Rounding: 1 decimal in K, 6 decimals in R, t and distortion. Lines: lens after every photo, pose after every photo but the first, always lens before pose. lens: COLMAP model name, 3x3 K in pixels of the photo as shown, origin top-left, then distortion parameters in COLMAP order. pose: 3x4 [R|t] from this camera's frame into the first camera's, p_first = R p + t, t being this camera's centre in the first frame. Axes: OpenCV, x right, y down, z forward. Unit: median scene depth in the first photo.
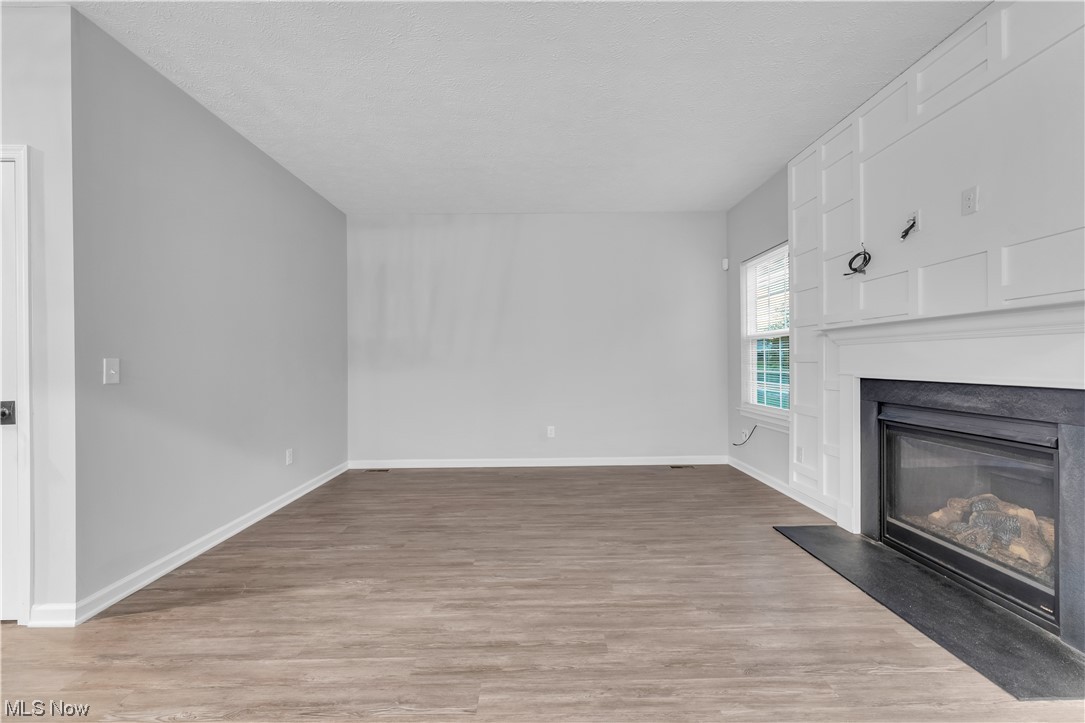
lens RADIAL K [[440.3, 0, 543.1], [0, 440.3, 359.5], [0, 0, 1]] dist [0.001905, -0.000994]
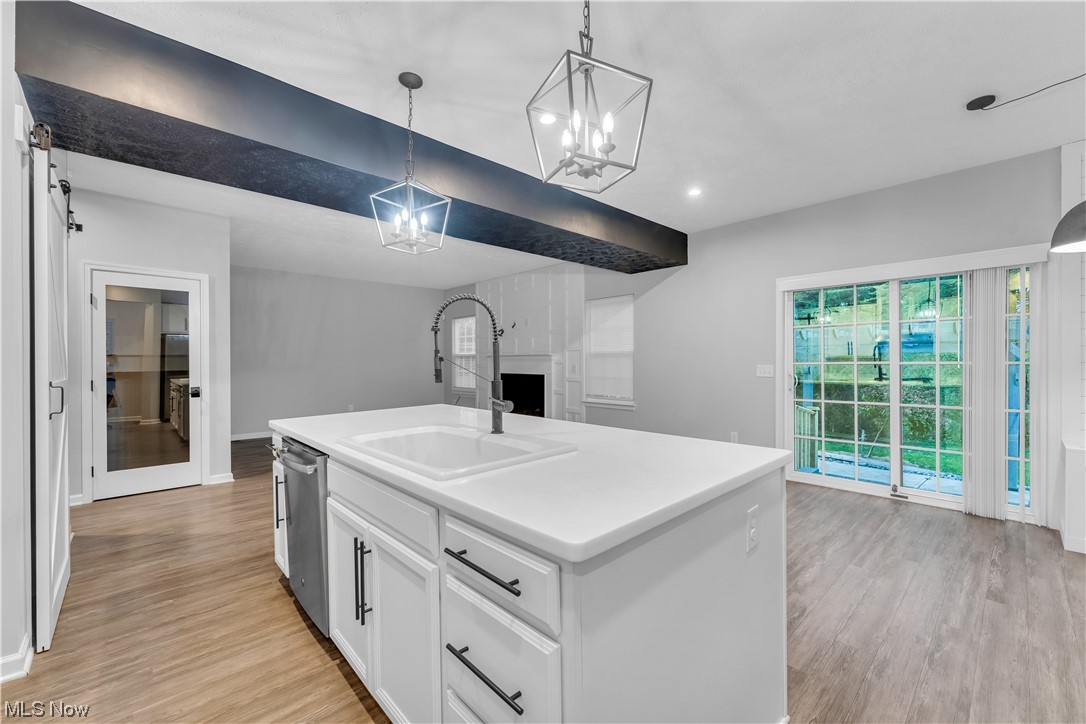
lens RADIAL K [[440.7, 0, 543.6], [0, 440.7, 363.0], [0, 0, 1]] dist [0.001905, -0.000994]
pose [[0.741446, 0.003460, 0.671004, -1.130539], [-0.007297, 0.999969, 0.002907, -0.040160], [-0.670973, -0.007052, 0.741448, -1.489895]]
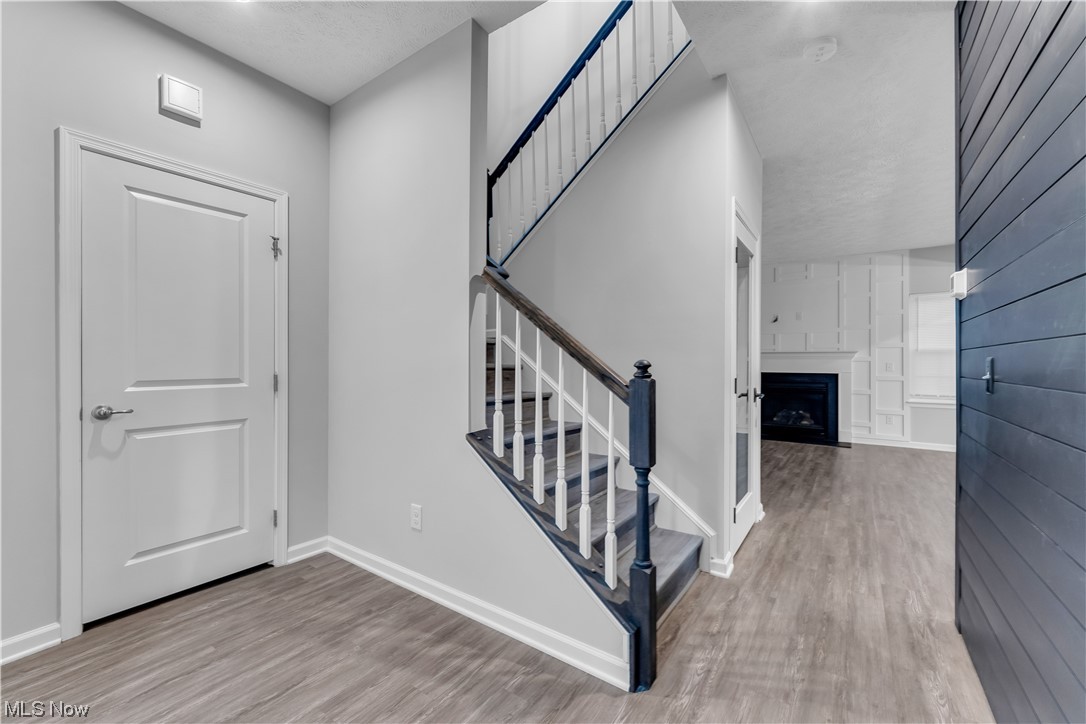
lens RADIAL K [[440.7, 0, 543.2], [0, 440.7, 363.0], [0, 0, 1]] dist [0.001905, -0.000994]
pose [[0.588208, 0.009546, 0.808653, -2.397247], [-0.012005, 0.999923, -0.003072, 0.010467], [-0.808621, -0.007900, 0.588278, 0.539144]]
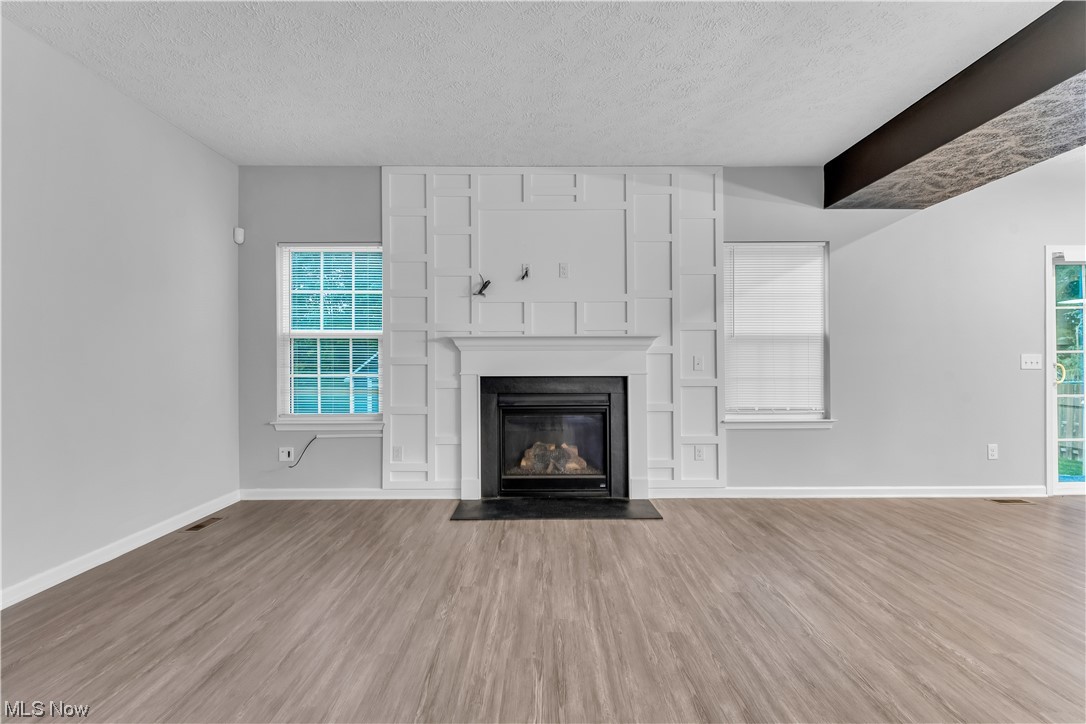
lens RADIAL K [[440.7, 0, 542.9], [0, 440.7, 362.8], [0, 0, 1]] dist [0.001905, -0.000994]
pose [[0.014086, 0.005756, 0.999884, -0.658443], [-0.001765, 0.999982, -0.005732, 0.009764], [-0.999899, -0.001684, 0.014096, 0.928037]]
